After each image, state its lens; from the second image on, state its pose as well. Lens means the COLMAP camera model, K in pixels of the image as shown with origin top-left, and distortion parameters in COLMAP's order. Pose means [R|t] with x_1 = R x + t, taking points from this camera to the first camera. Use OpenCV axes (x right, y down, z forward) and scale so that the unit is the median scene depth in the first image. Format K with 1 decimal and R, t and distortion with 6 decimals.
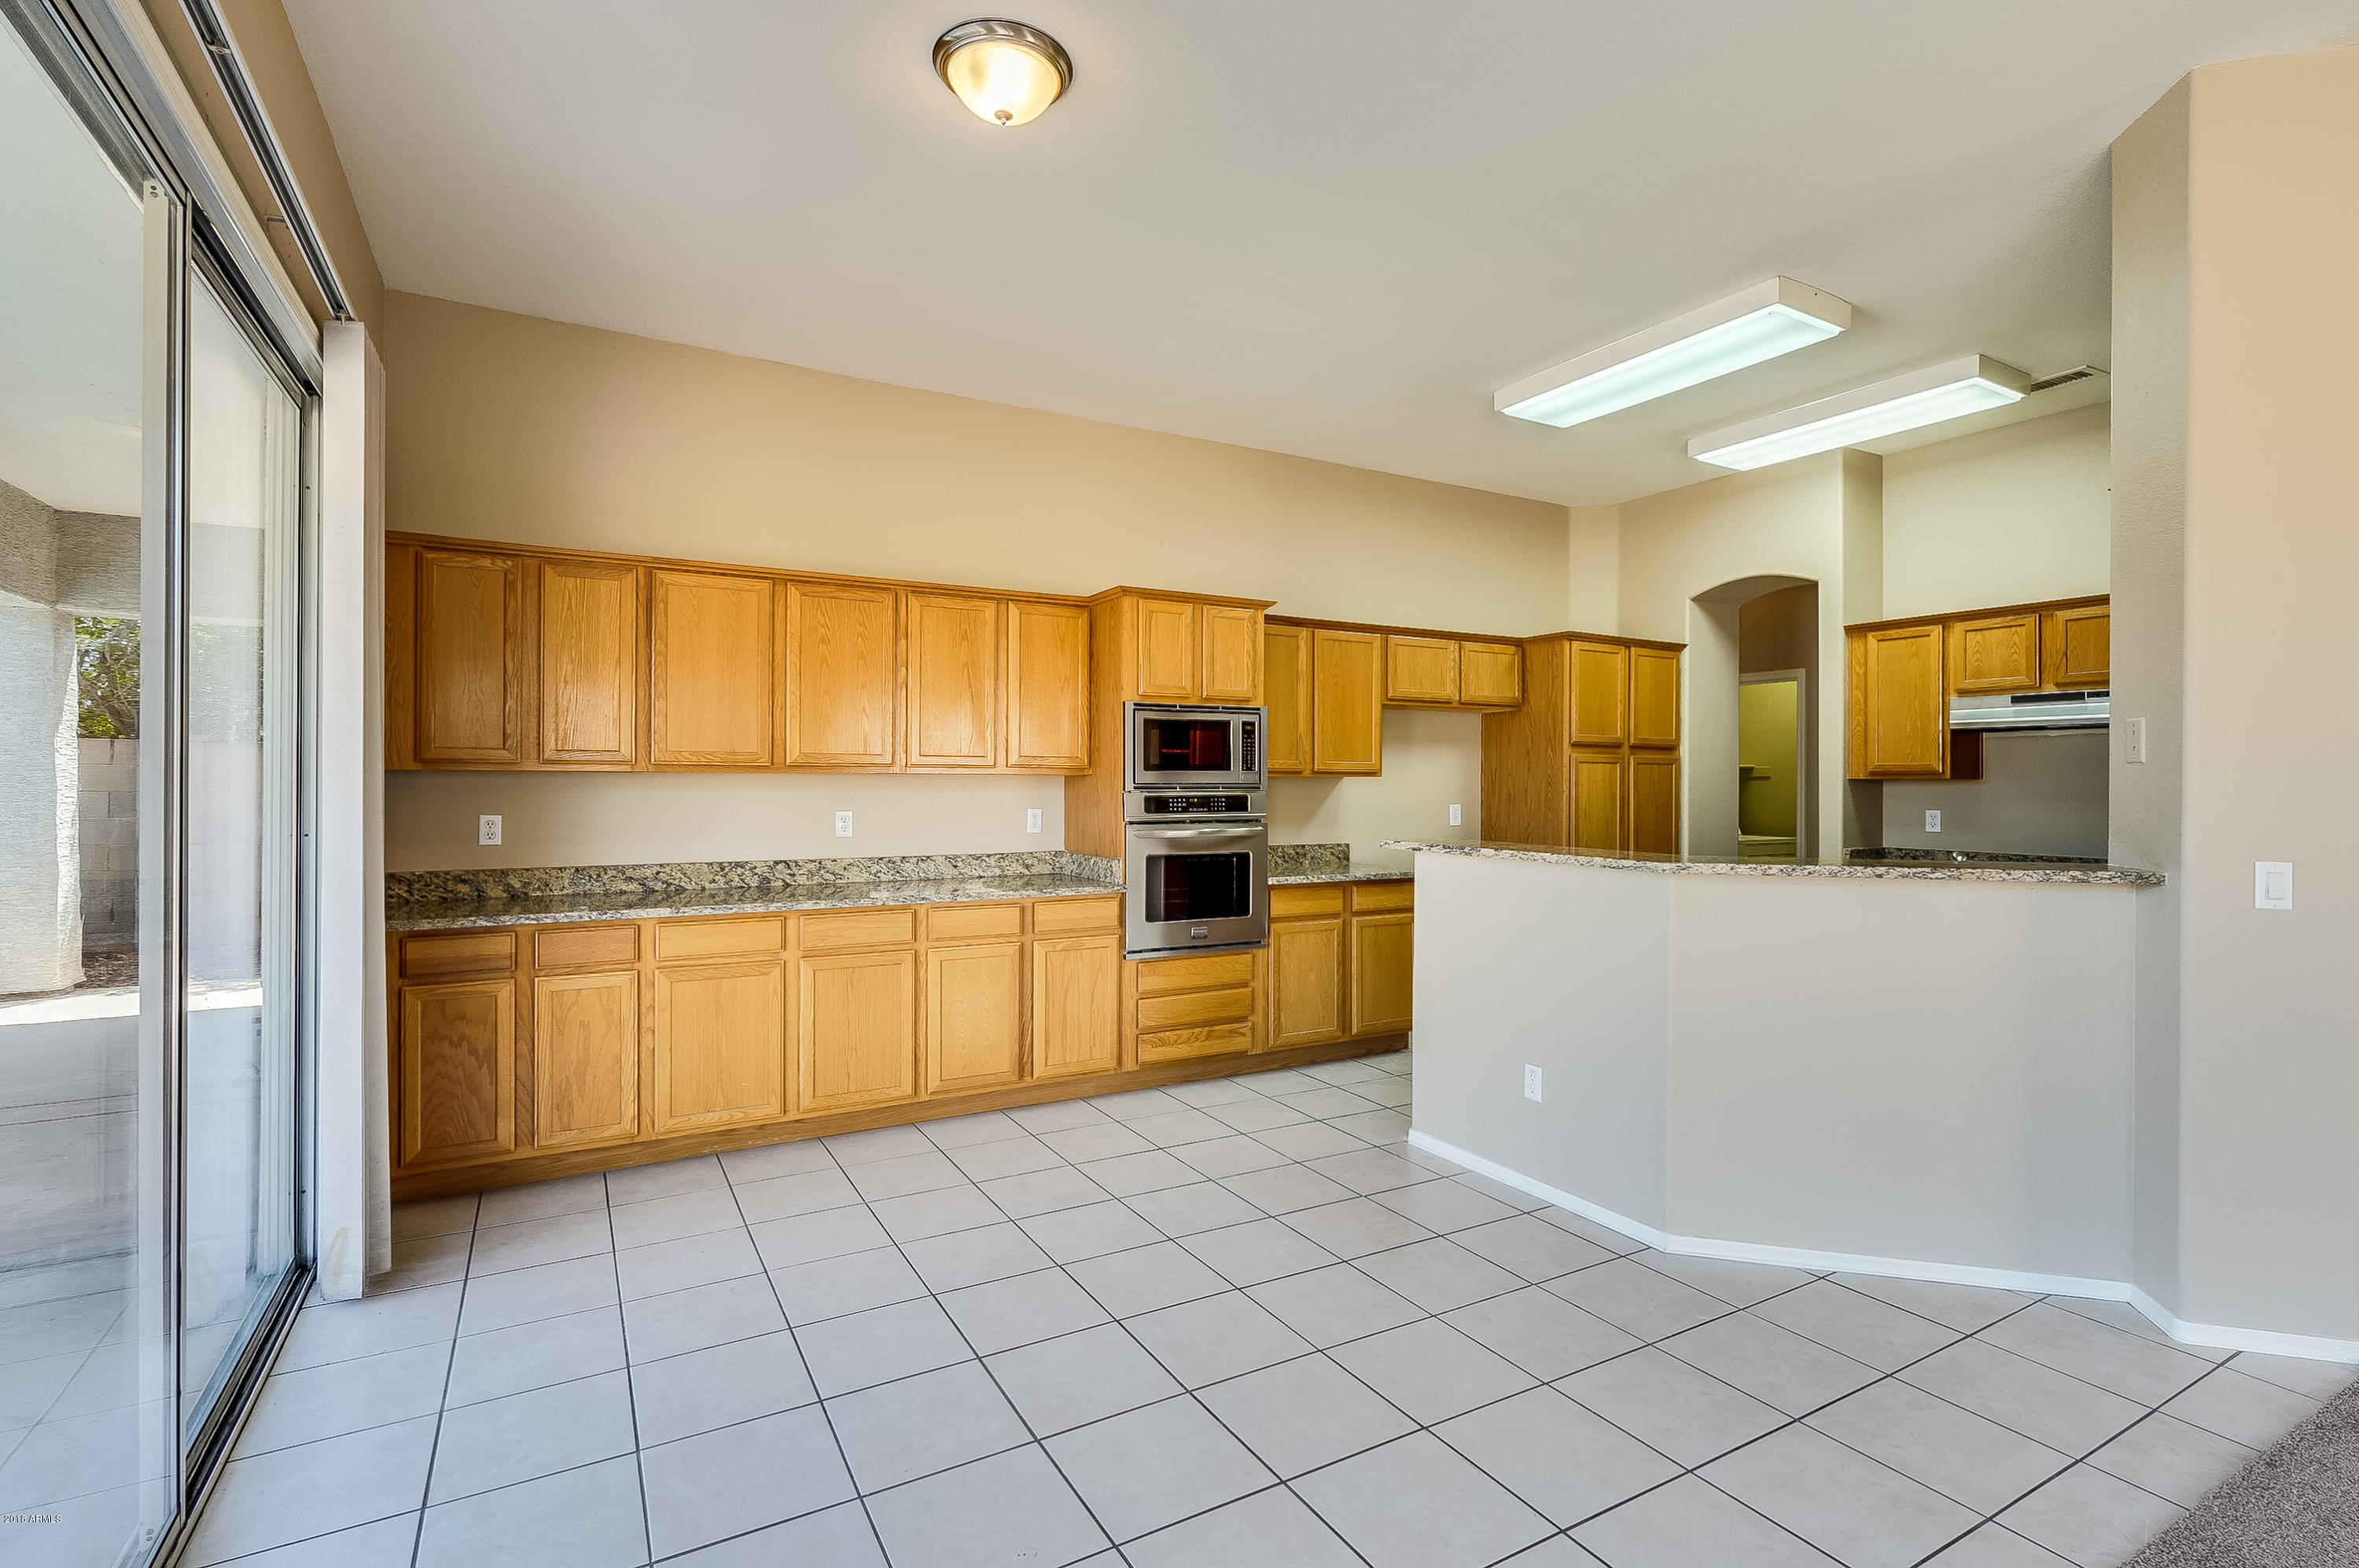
lens RADIAL K [[1093.7, 0, 1175.7], [0, 1093.7, 783.3], [0, 0, 1]] dist [-0.004284, 0.001666]
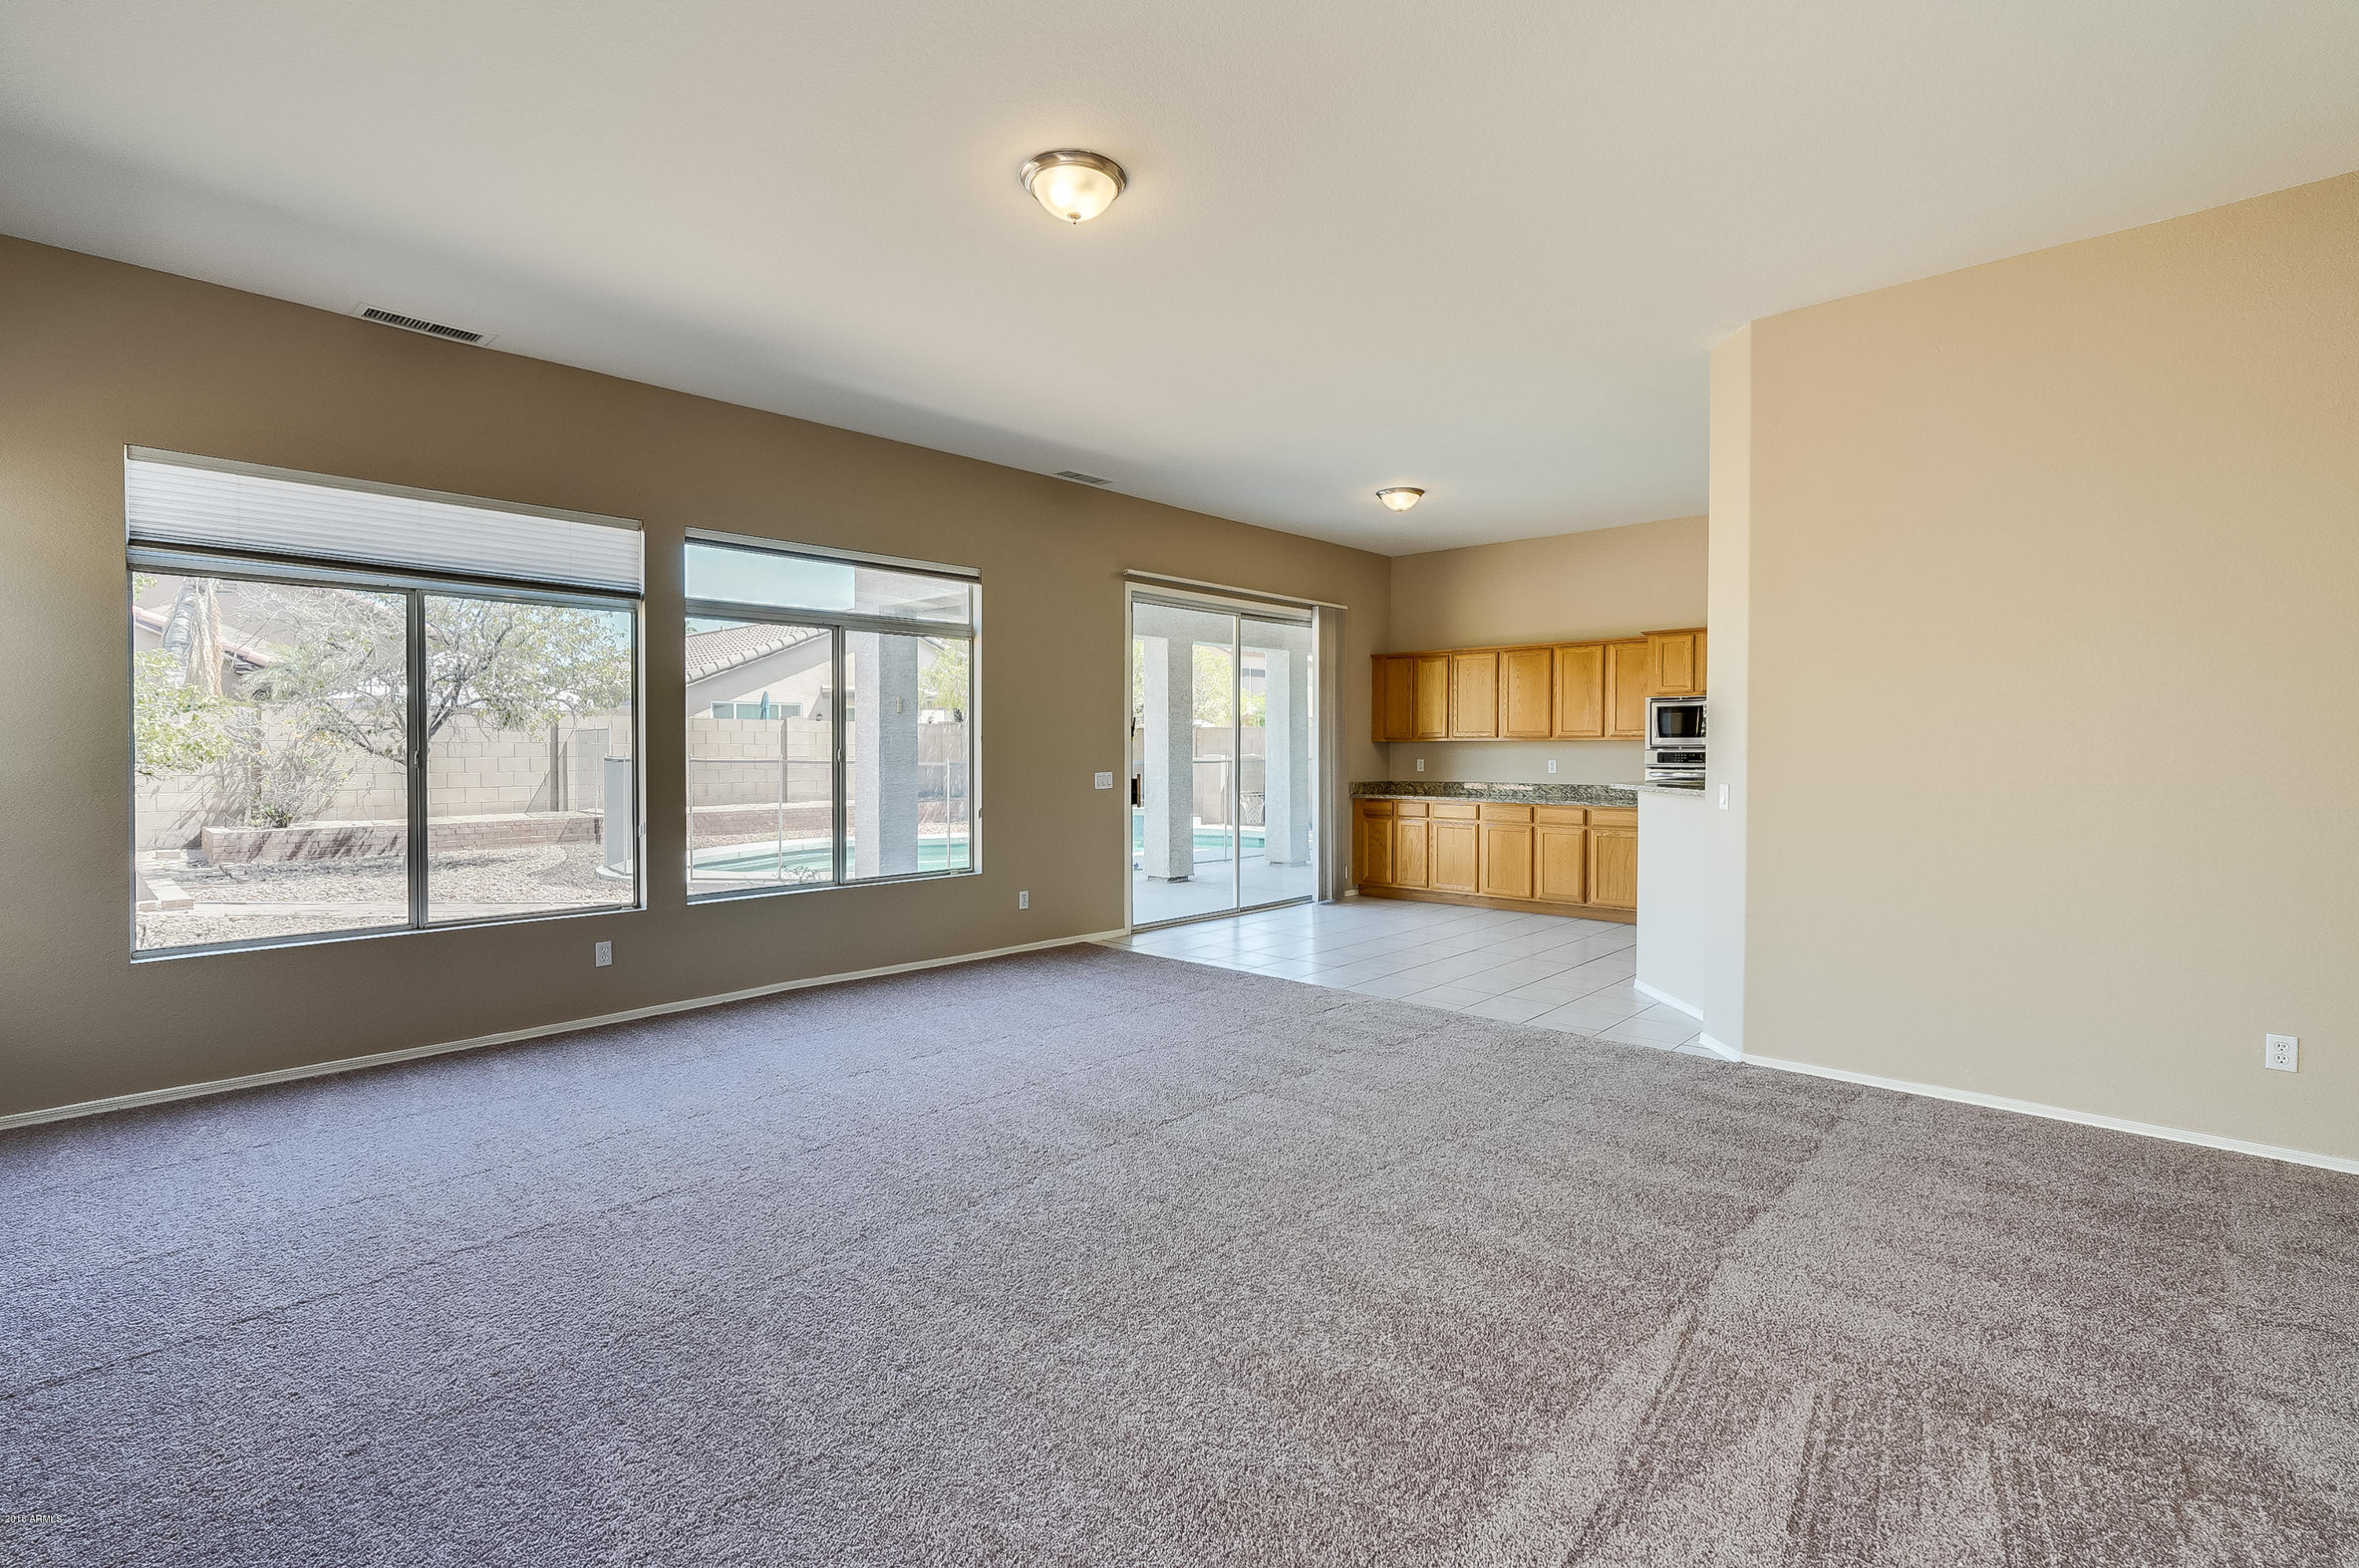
lens RADIAL K [[1093.7, 0, 1189.7], [0, 1093.7, 761.8], [0, 0, 1]] dist [-0.004284, 0.001666]
pose [[0.285008, 0.011090, -0.958461, 1.370691], [0.004048, 0.999910, 0.012773, 0.001746], [0.958517, -0.007520, 0.284937, -0.176904]]
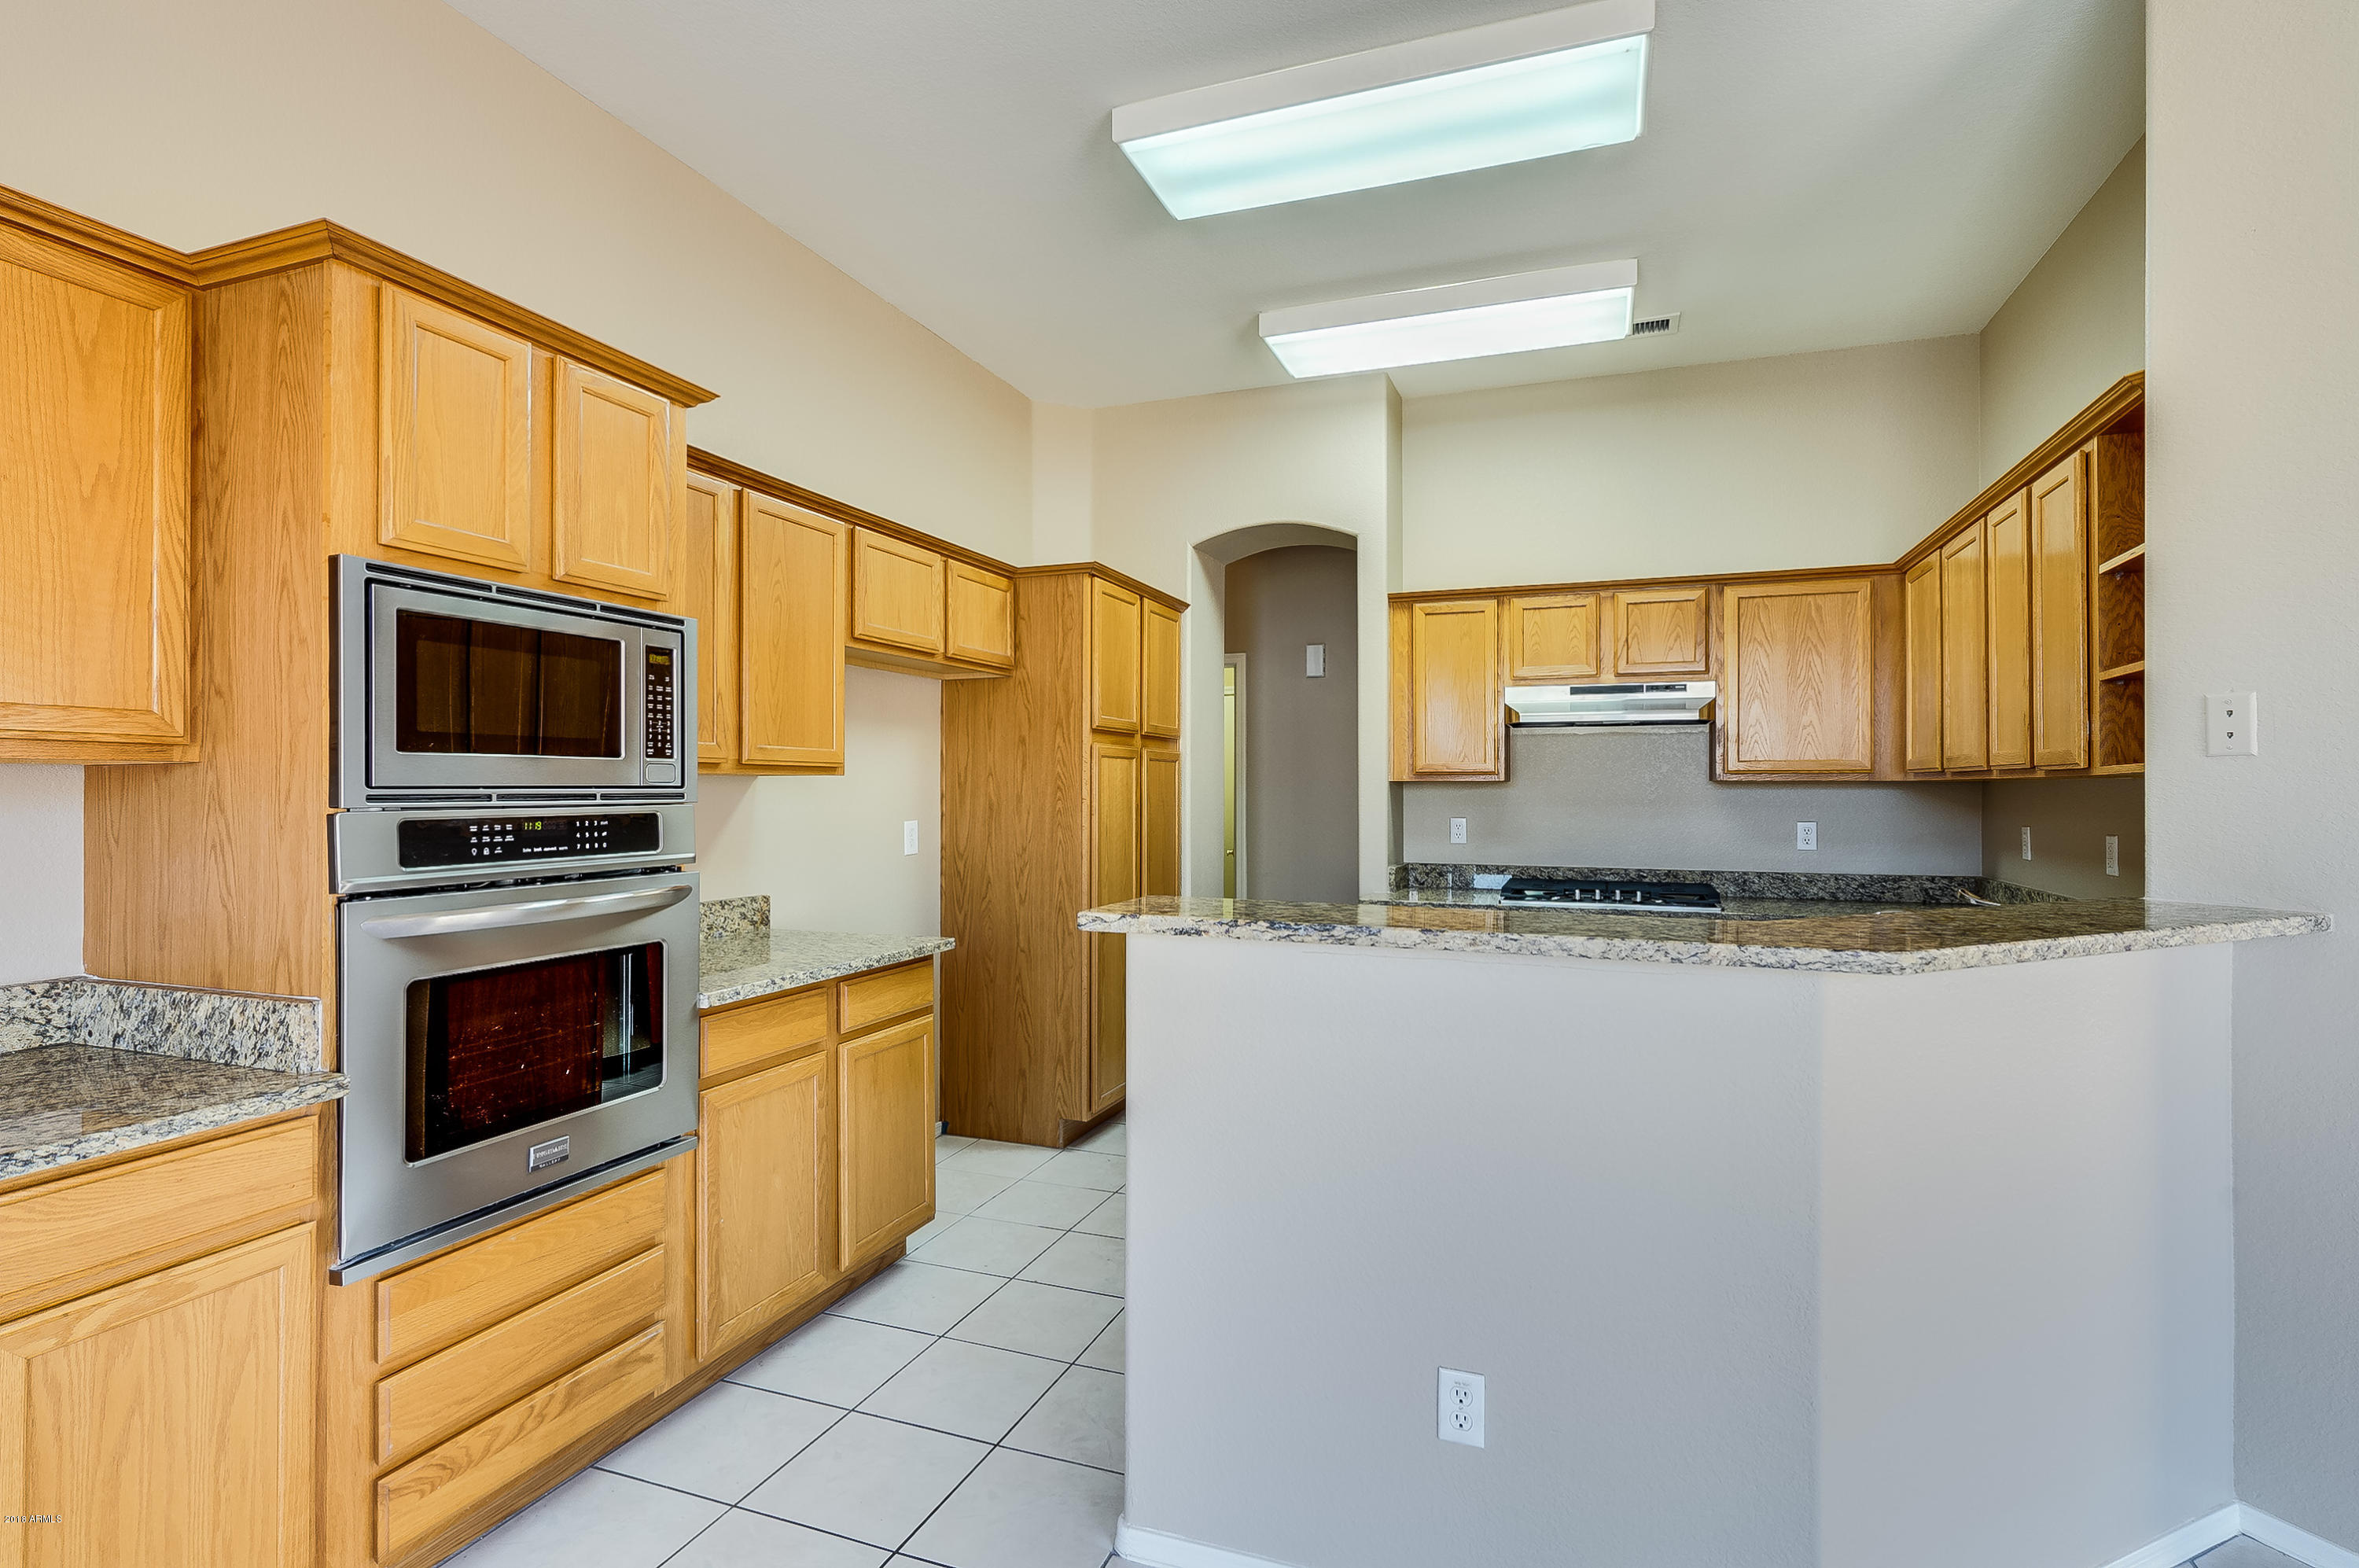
lens RADIAL K [[1141.9, 0, 1149.1], [0, 1141.9, 781.5], [0, 0, 1]] dist [-0.000029, 0.001575]
pose [[0.773183, 0.002737, 0.634176, -0.076121], [0.001156, 0.999983, -0.005726, 0.000947], [-0.634181, 0.005160, 0.773167, 0.535419]]
